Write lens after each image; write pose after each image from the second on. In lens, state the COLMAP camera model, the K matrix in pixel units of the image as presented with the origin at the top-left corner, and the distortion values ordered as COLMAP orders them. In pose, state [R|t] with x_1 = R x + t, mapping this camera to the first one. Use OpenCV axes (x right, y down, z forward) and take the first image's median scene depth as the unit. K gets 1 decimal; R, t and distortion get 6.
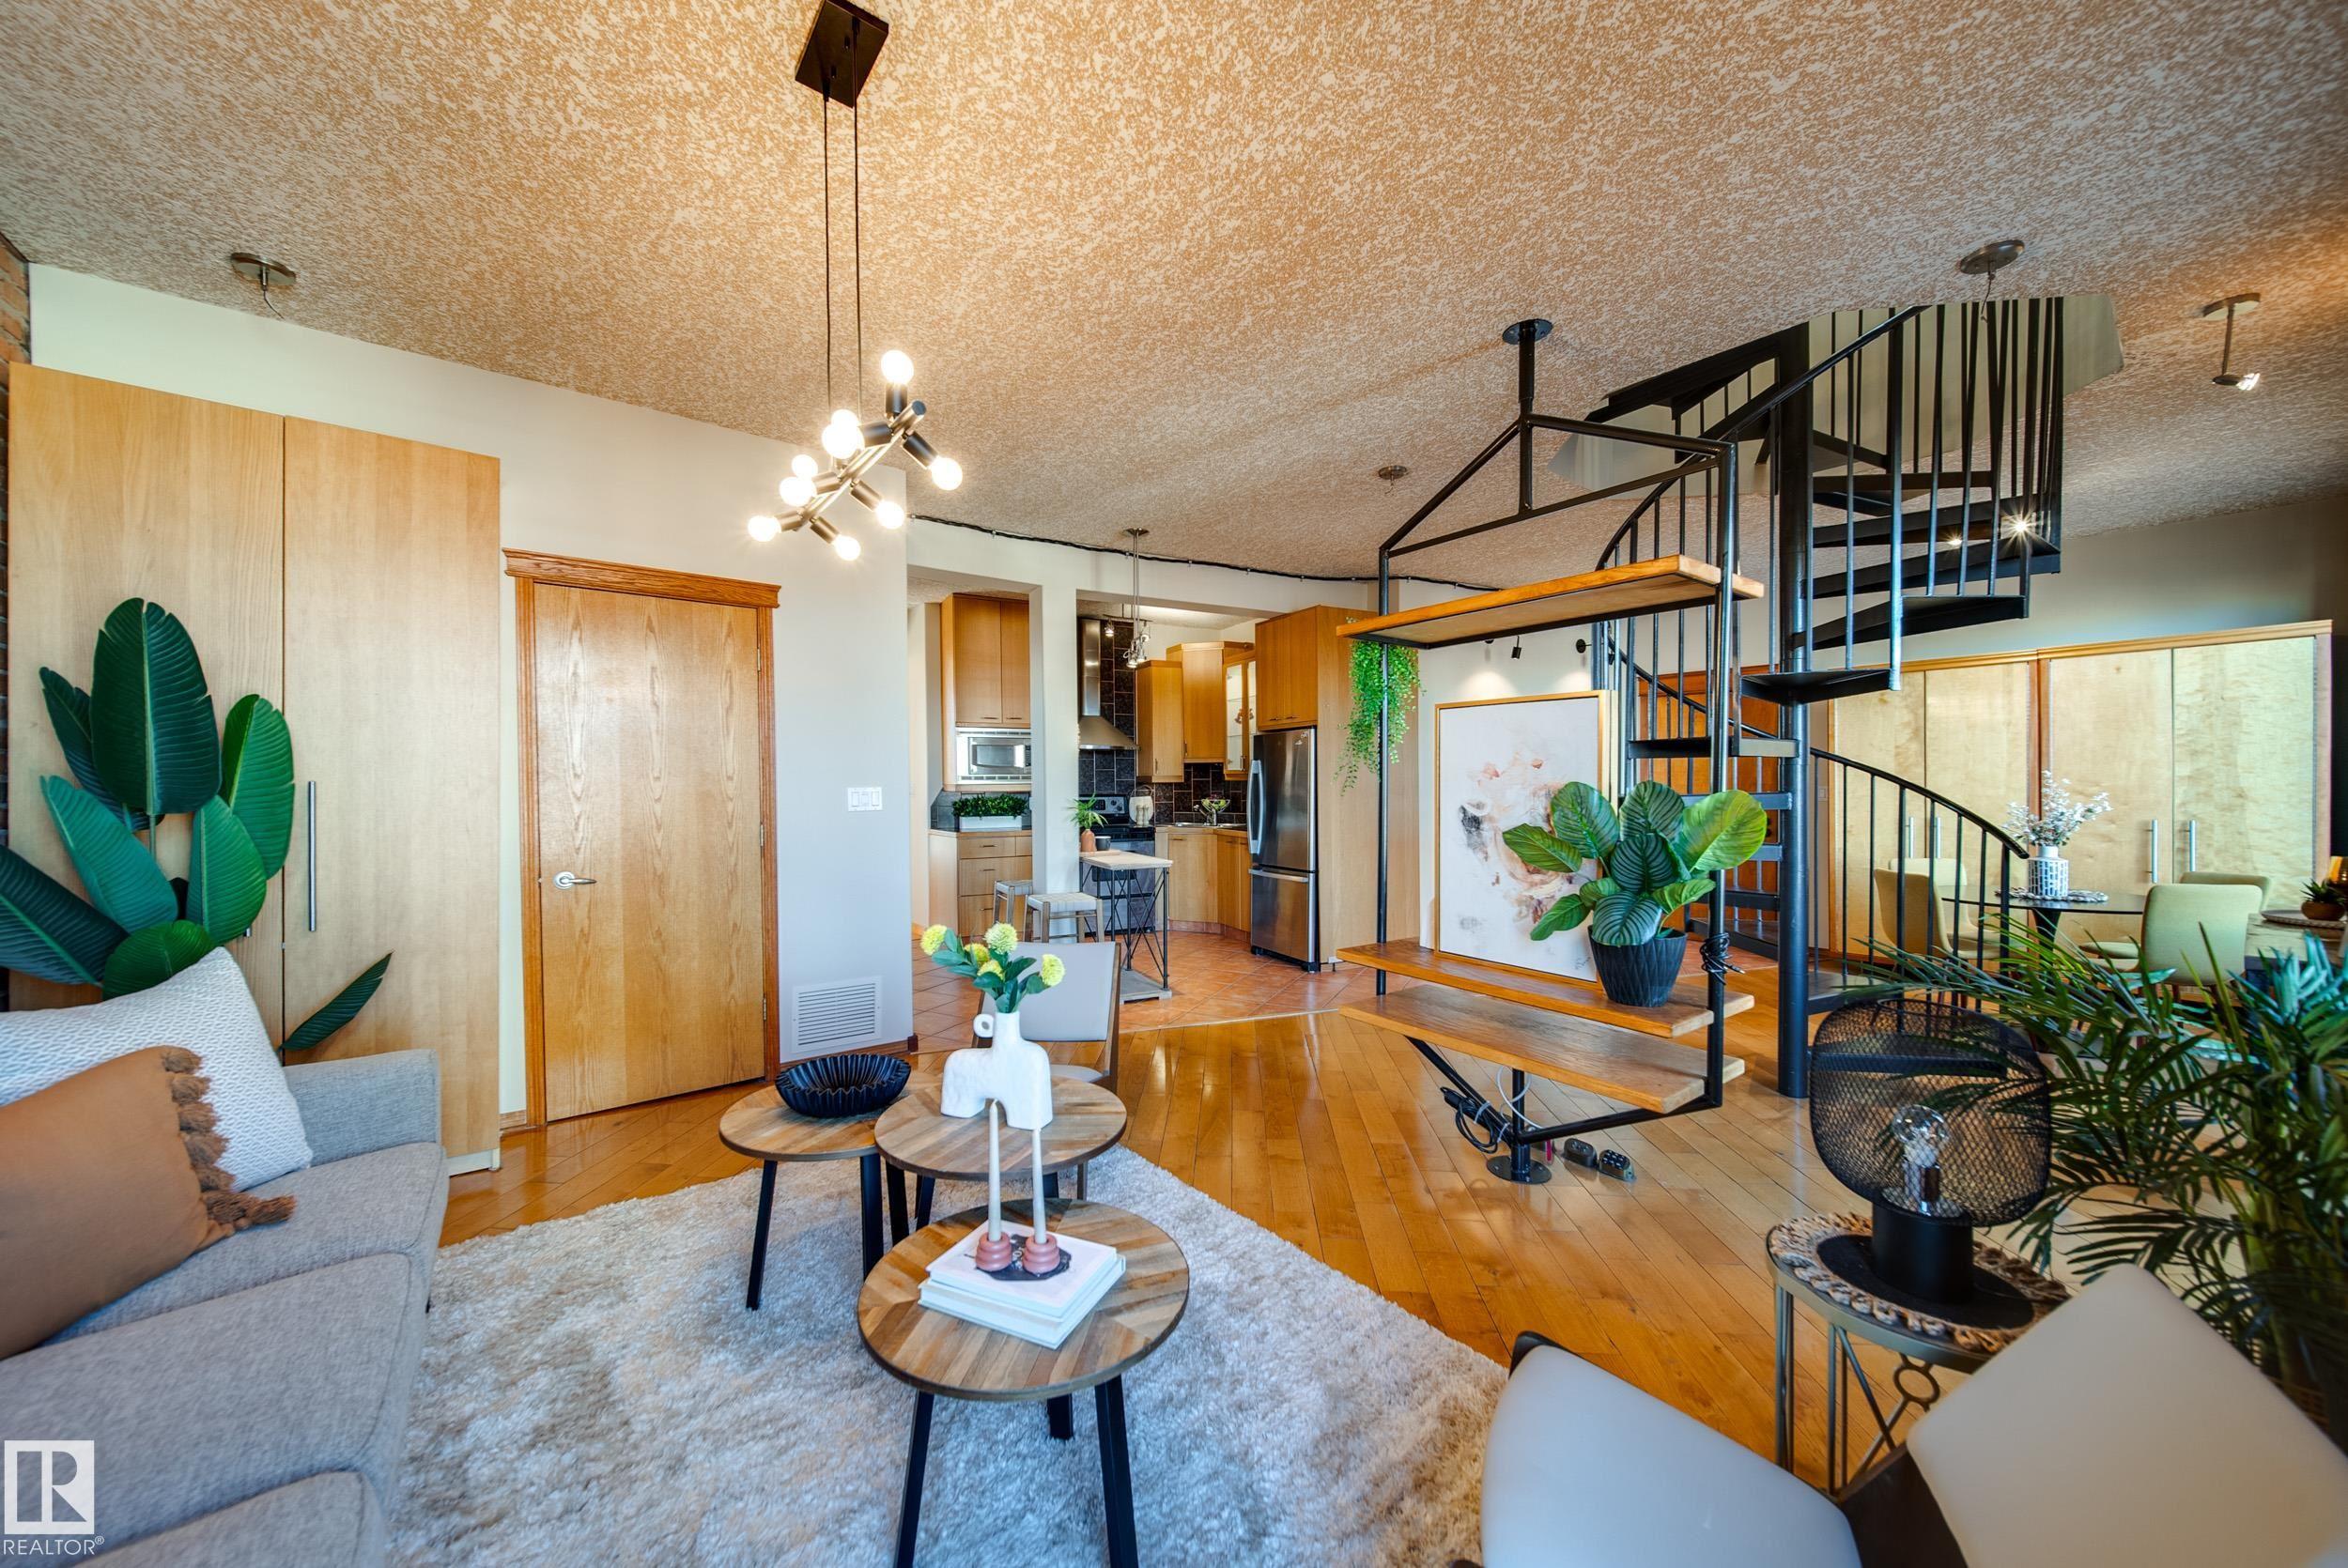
lens RADIAL K [[842.7, 0, 1163.9], [0, 842.7, 795.2], [0, 0, 1]] dist [-0.001767, -0.000326]
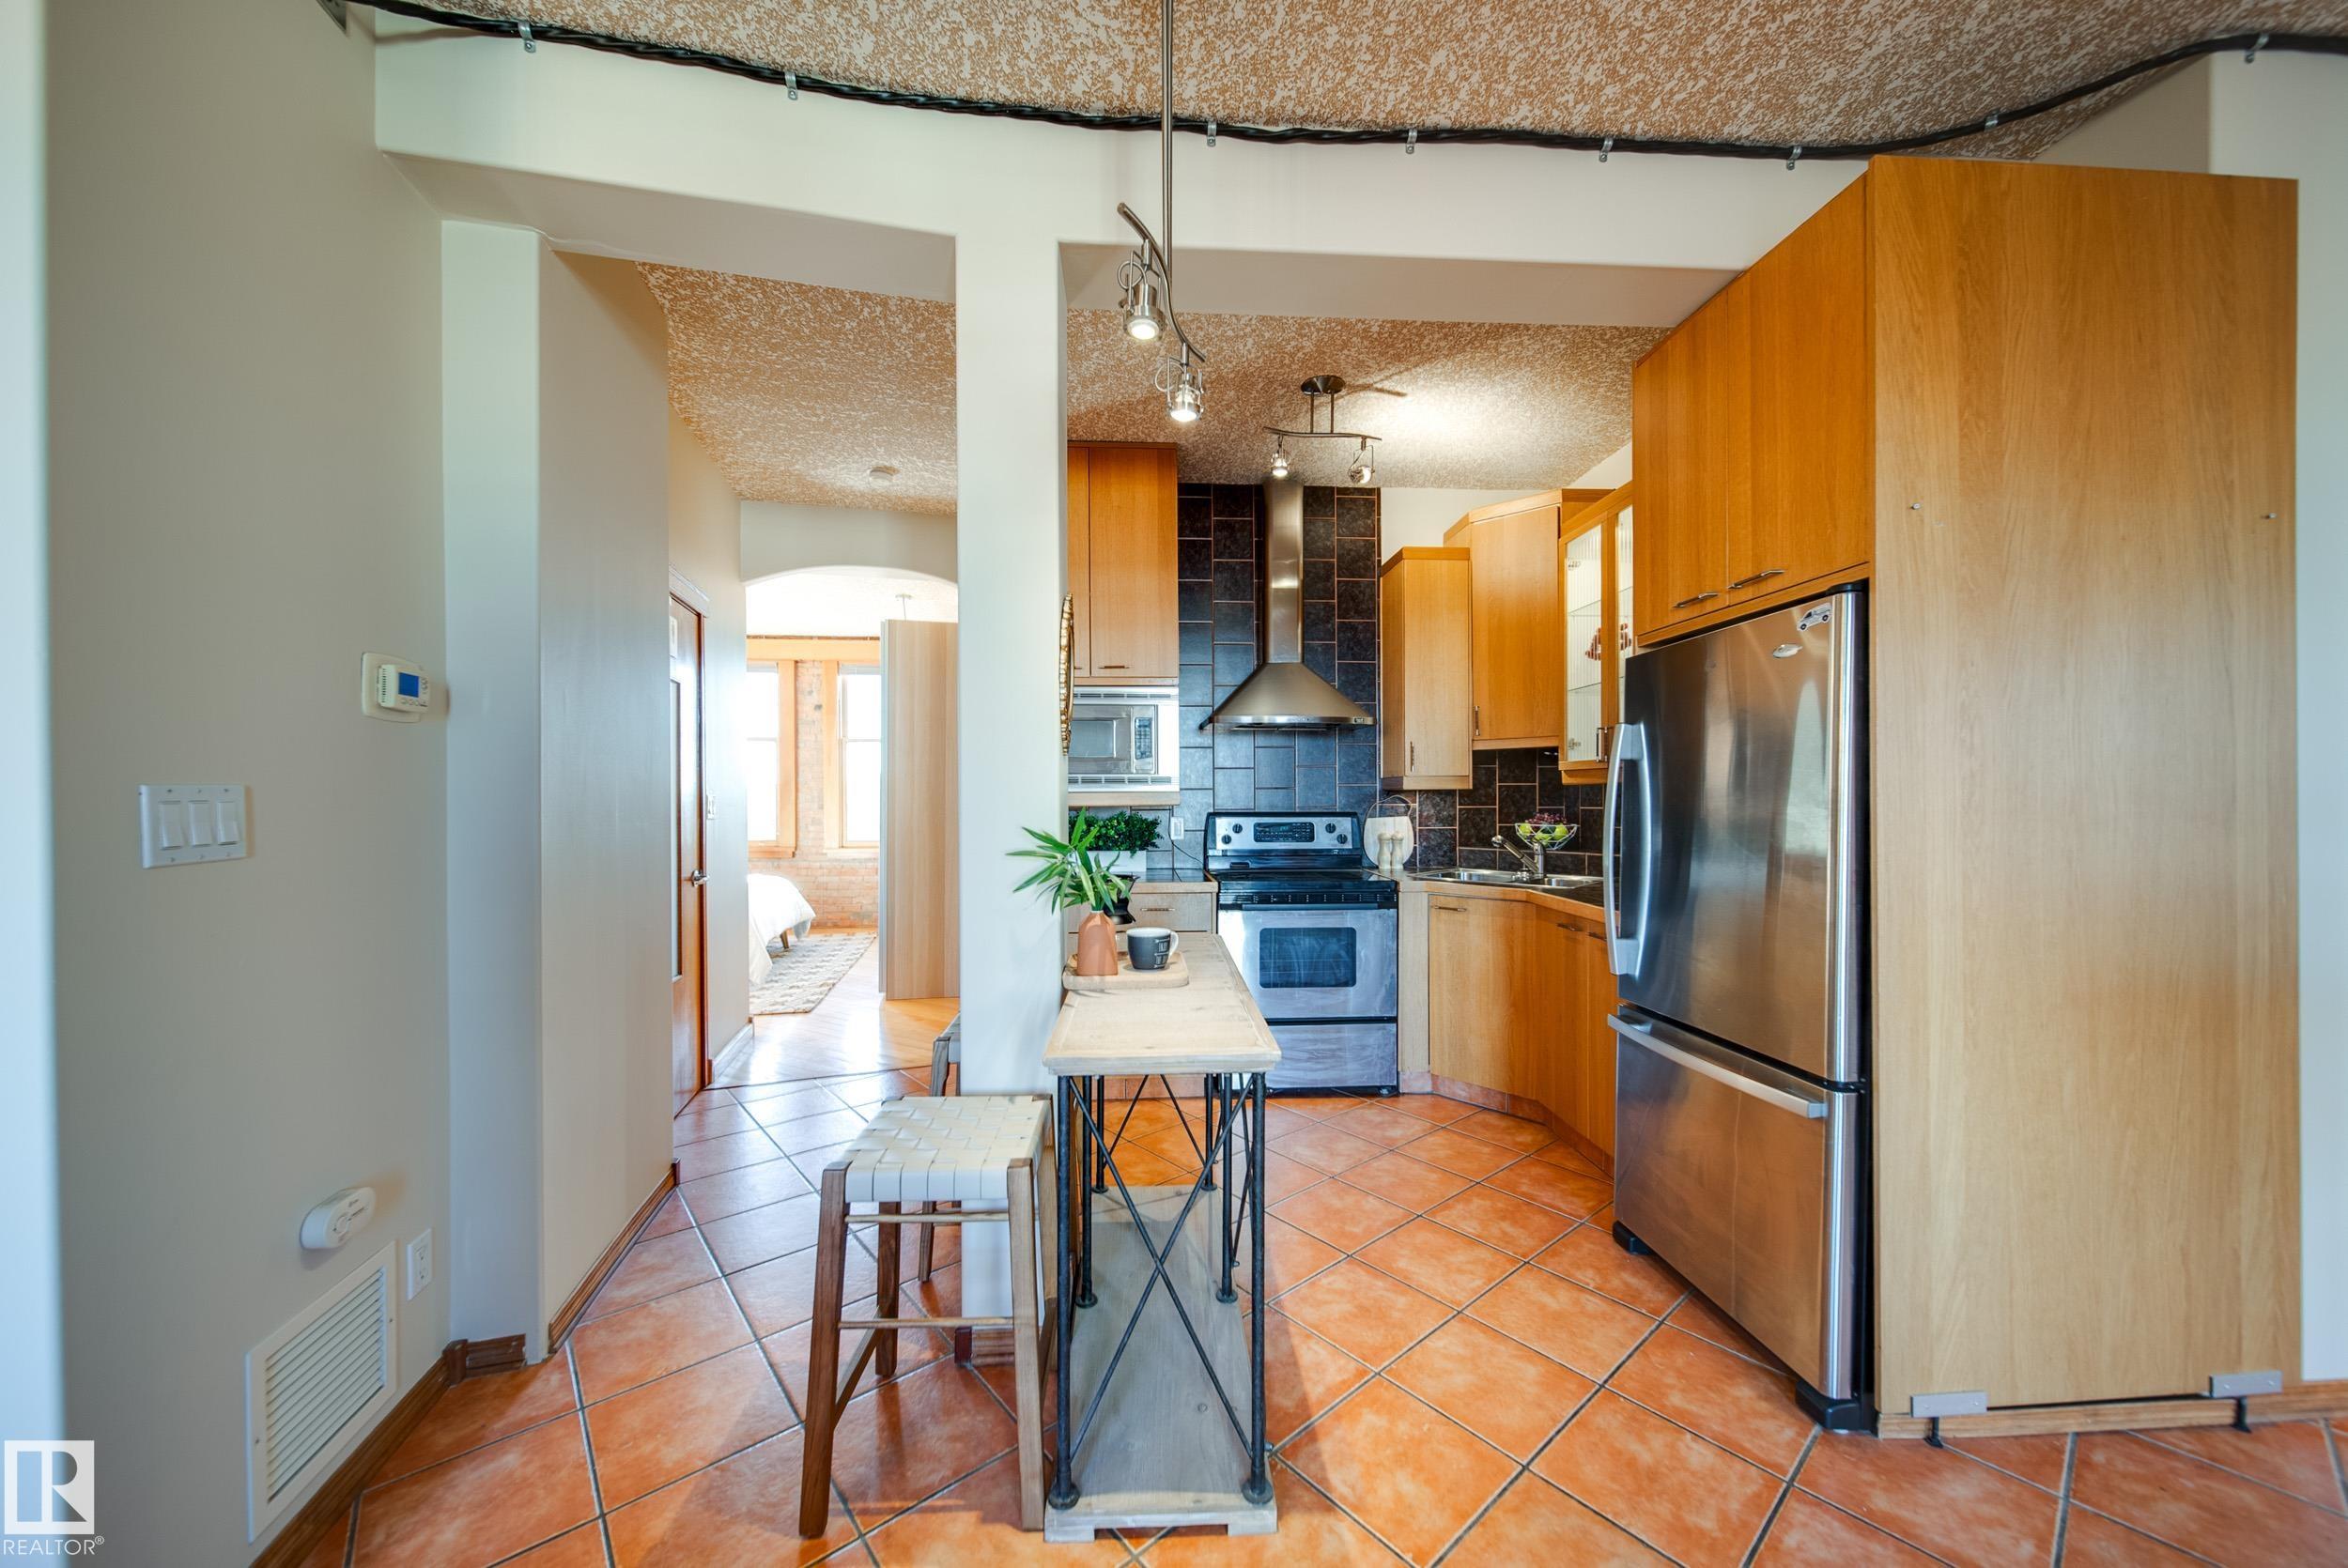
lens RADIAL K [[825.7, 0, 1181.4], [0, 825.7, 804.0], [0, 0, 1]] dist [-0.006177, -0.000044]
pose [[0.918760, 0.002311, -0.394810, 0.070661], [-0.005227, 0.999966, -0.006310, -0.003029], [0.394782, 0.007861, 0.918741, 0.589024]]
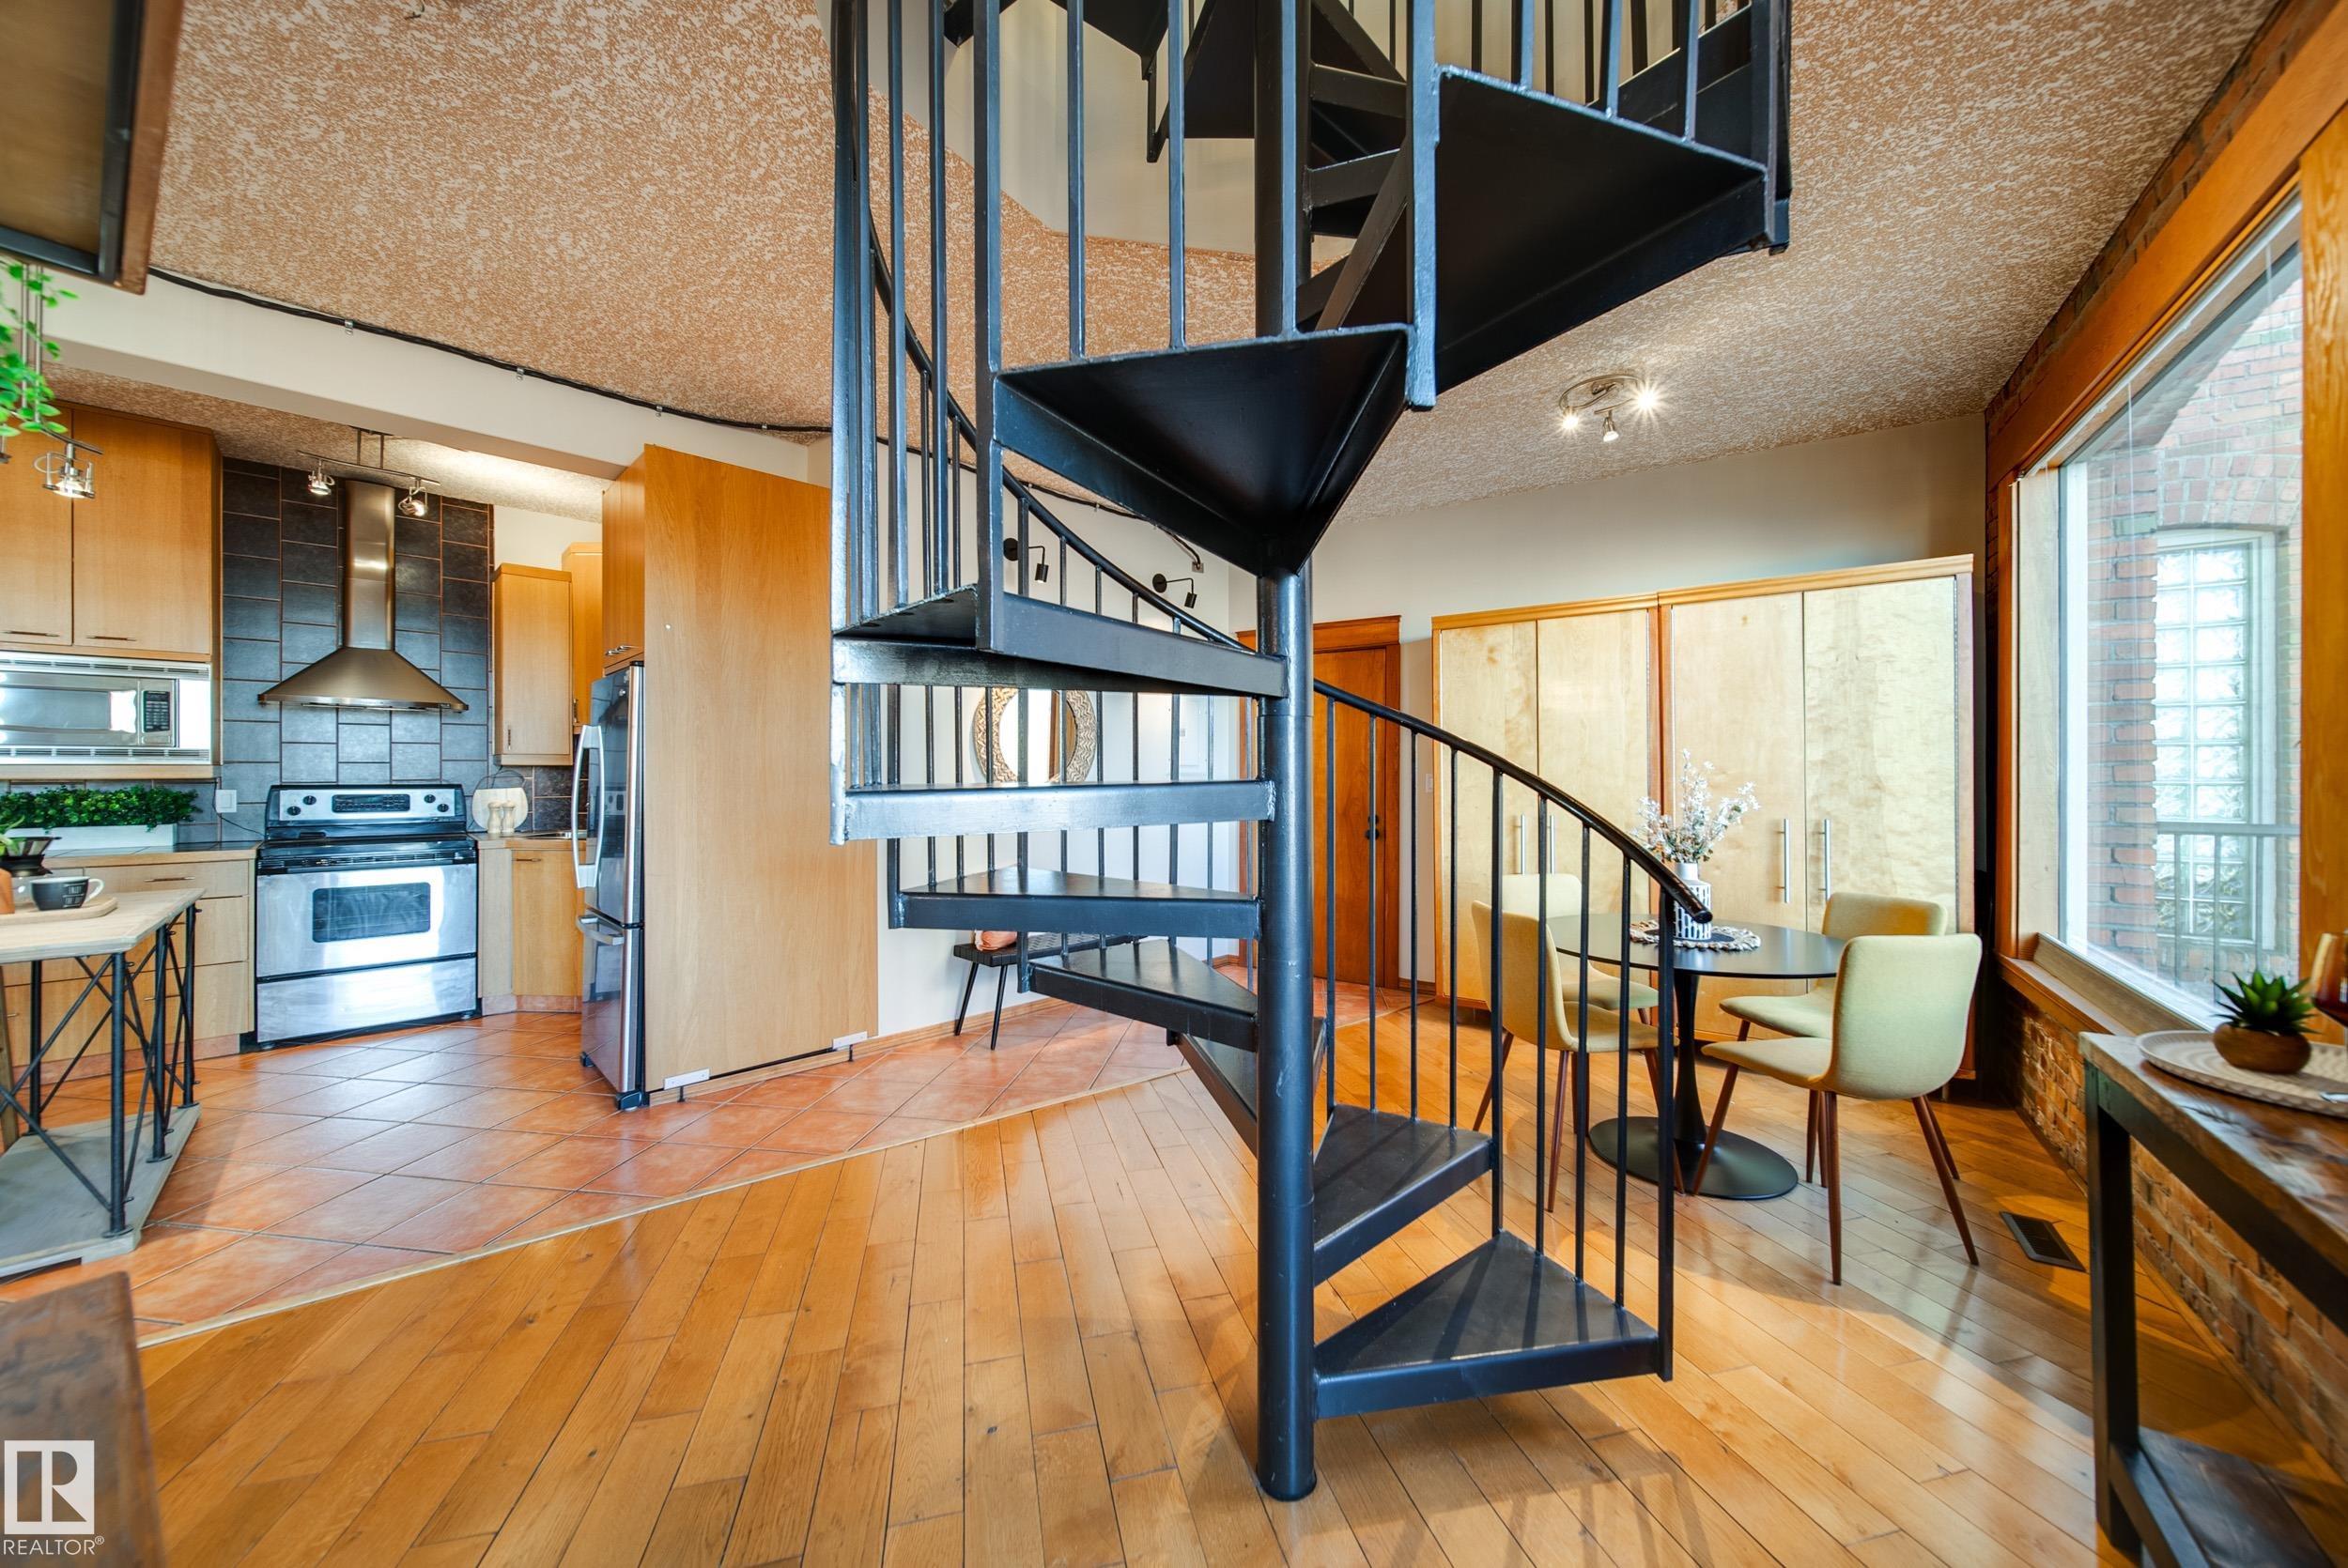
lens RADIAL K [[827.7, 0, 1172.2], [0, 827.7, 772.4], [0, 0, 1]] dist [-0.001767, -0.000093]
pose [[0.950260, 0.004369, 0.311428, 0.310421], [0.000259, 0.999890, -0.014819, -0.001053], [-0.311458, 0.014163, 0.950154, 0.340535]]
